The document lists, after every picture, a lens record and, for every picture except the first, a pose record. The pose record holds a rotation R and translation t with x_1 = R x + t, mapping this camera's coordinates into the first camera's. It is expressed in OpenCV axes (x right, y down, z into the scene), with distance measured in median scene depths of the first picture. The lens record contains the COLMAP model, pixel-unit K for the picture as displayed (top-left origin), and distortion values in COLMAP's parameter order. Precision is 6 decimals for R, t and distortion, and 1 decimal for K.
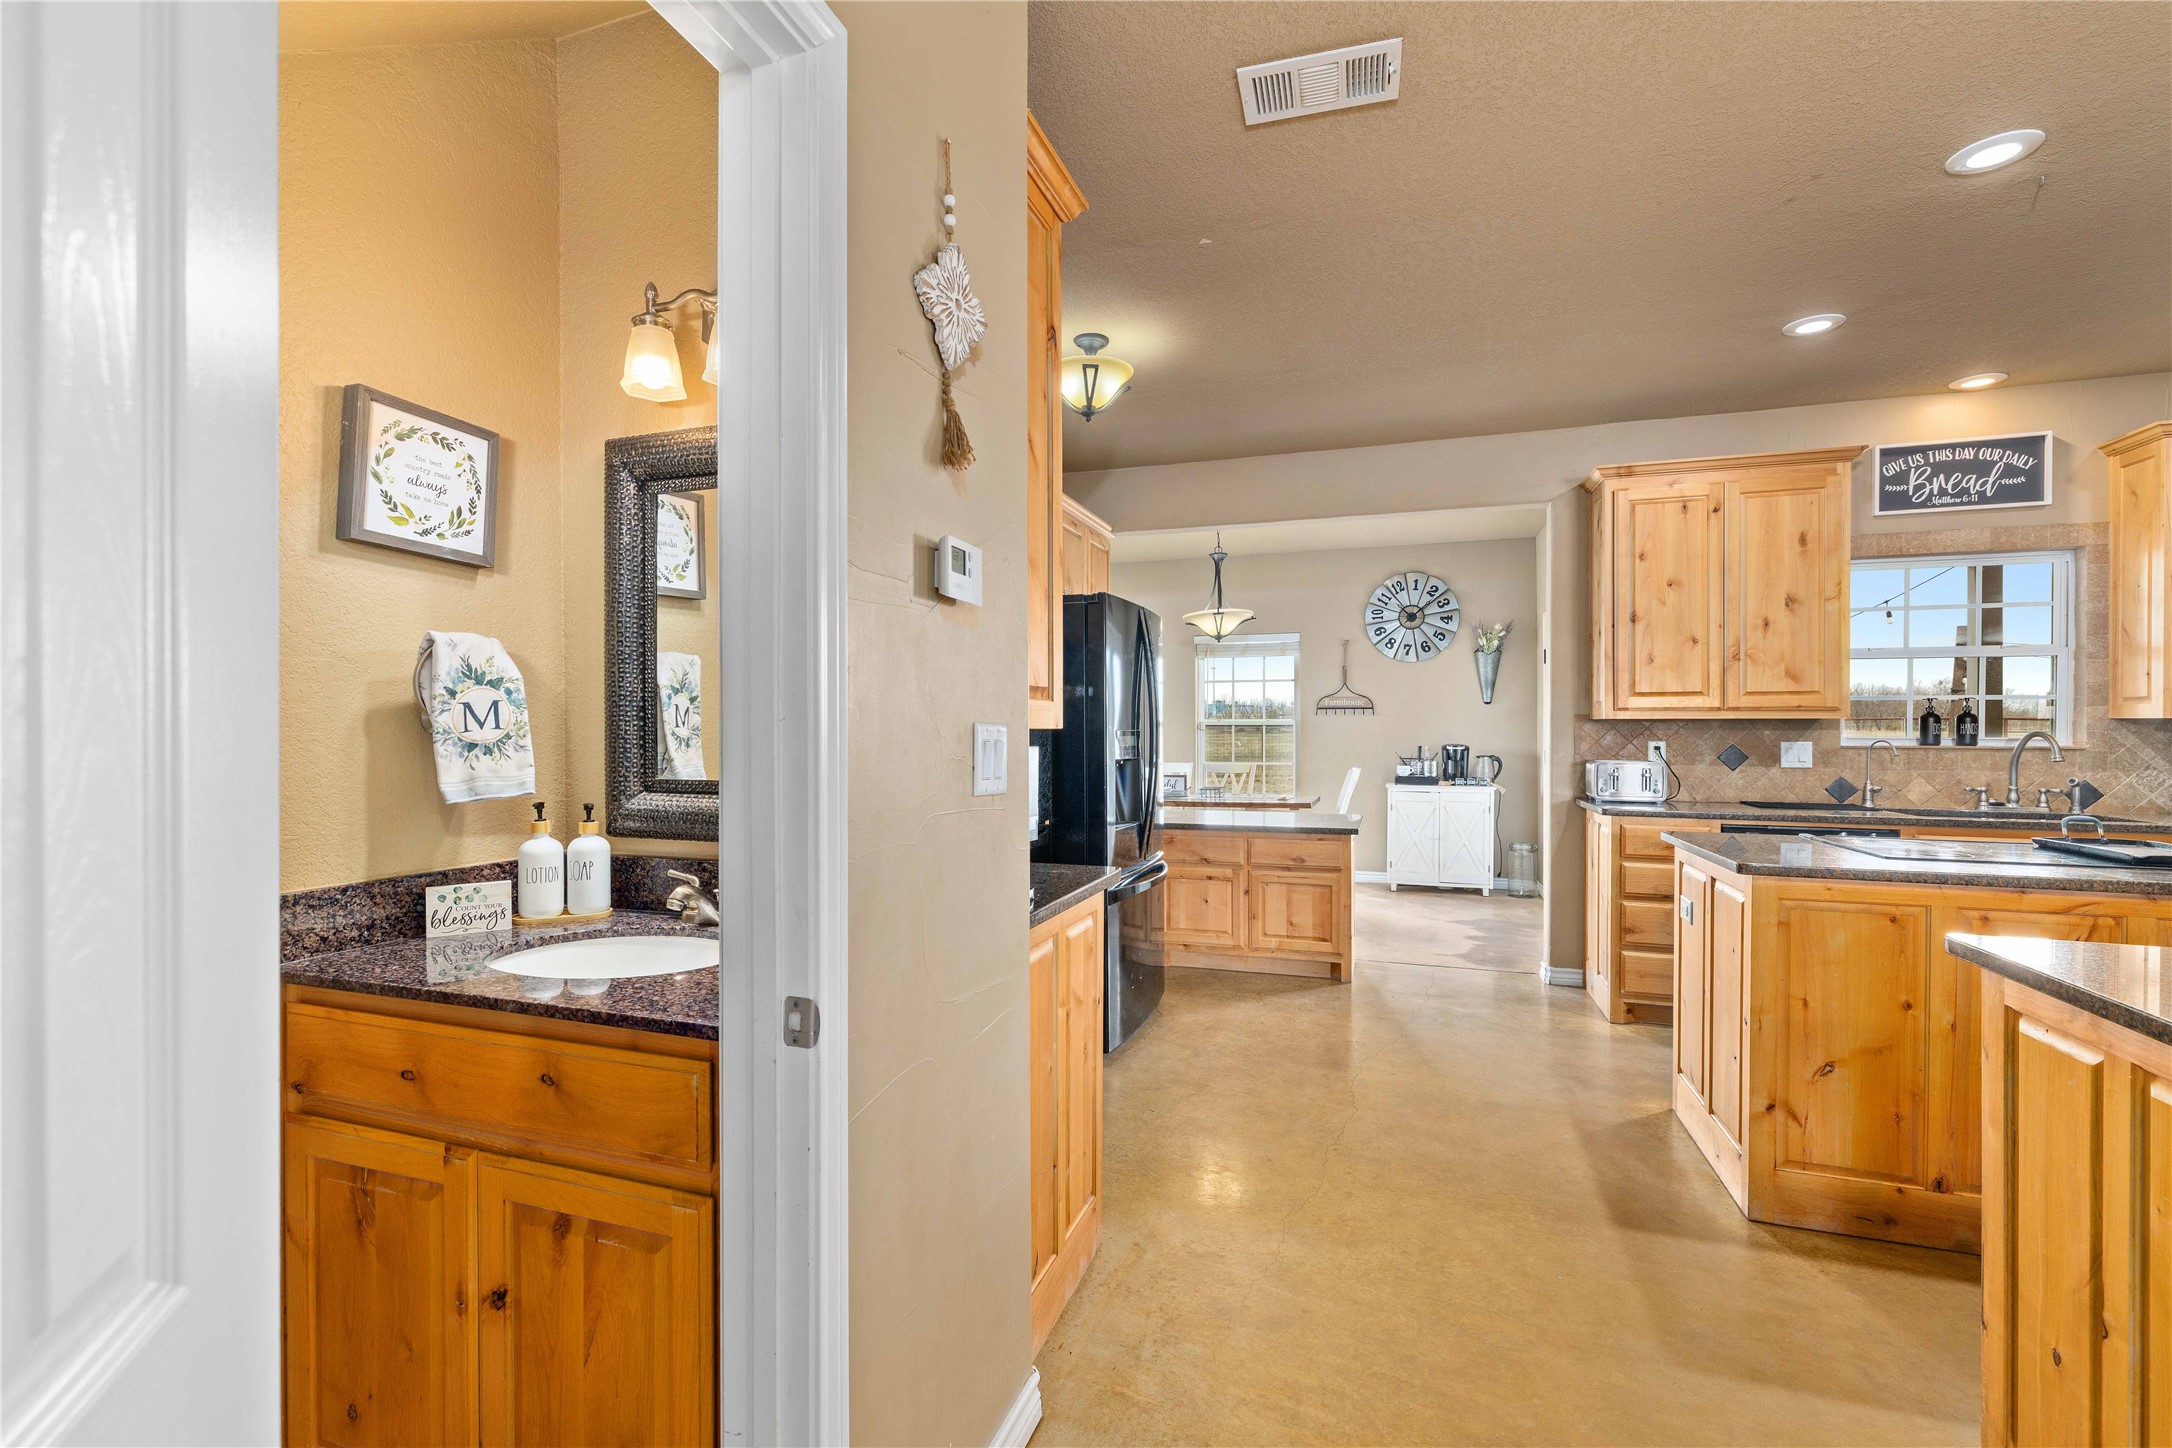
lens RADIAL K [[948.9, 0, 1072.5], [0, 948.9, 732.5], [0, 0, 1]] dist [-0.004675, 0.000381]
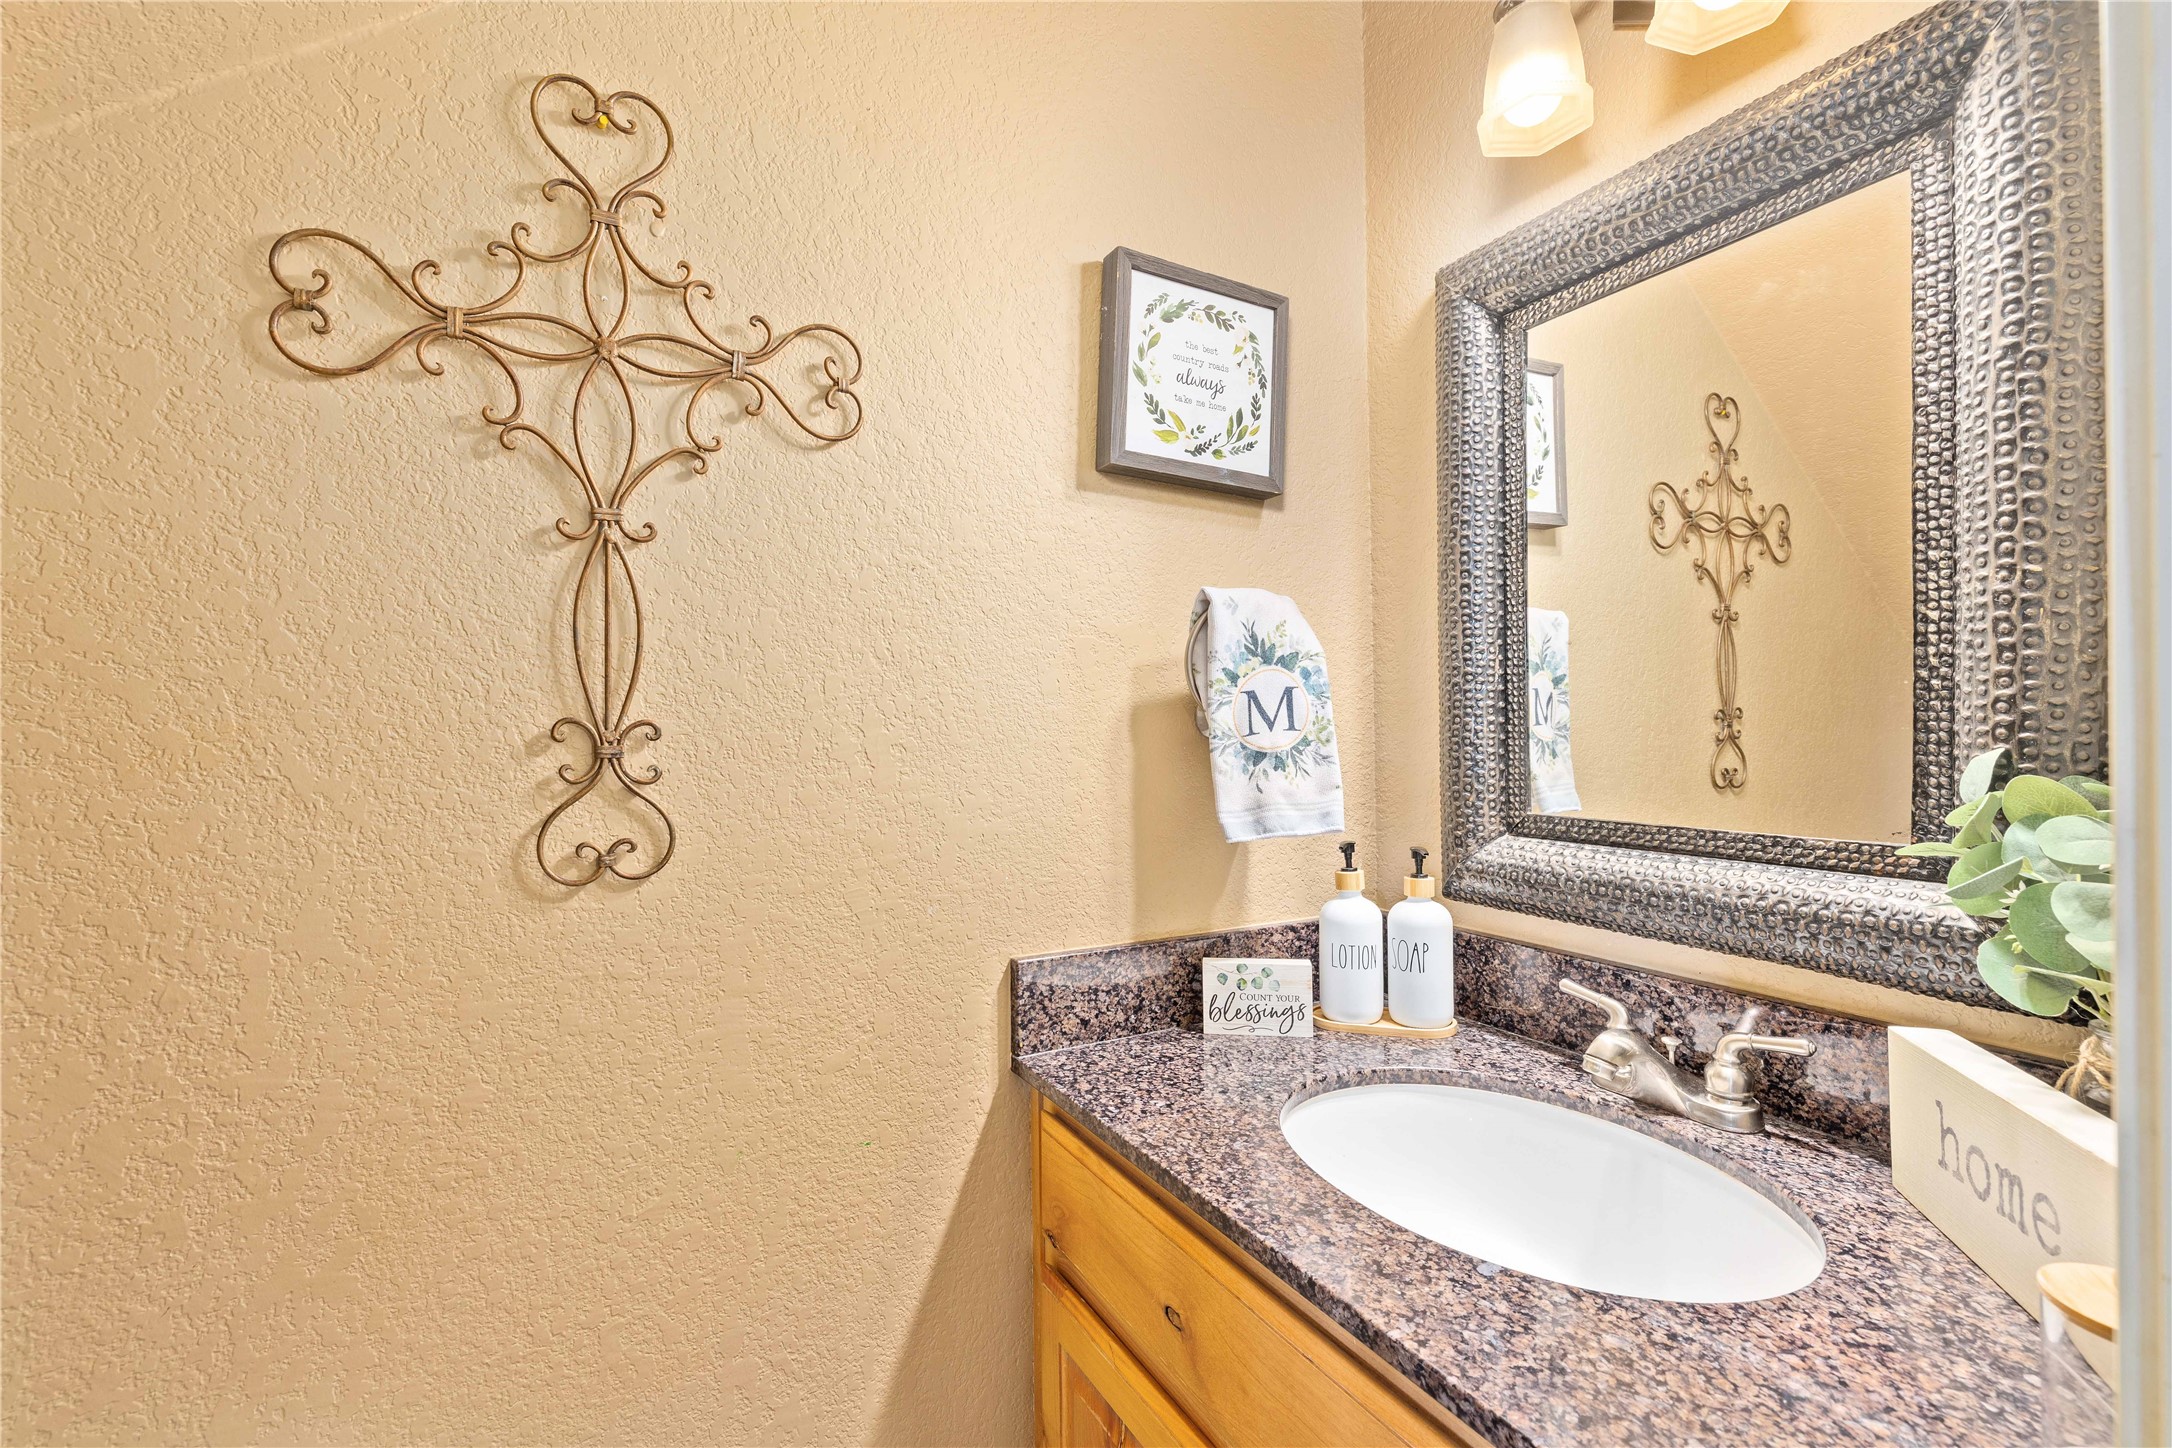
lens RADIAL K [[948.9, 0, 1078.4], [0, 948.9, 719.1], [0, 0, 1]] dist [-0.004675, 0.000381]
pose [[0.736346, -0.012519, -0.676489, -0.272236], [0.005370, 0.999905, -0.012658, -0.004048], [0.676583, 0.005688, 0.736344, 0.417152]]
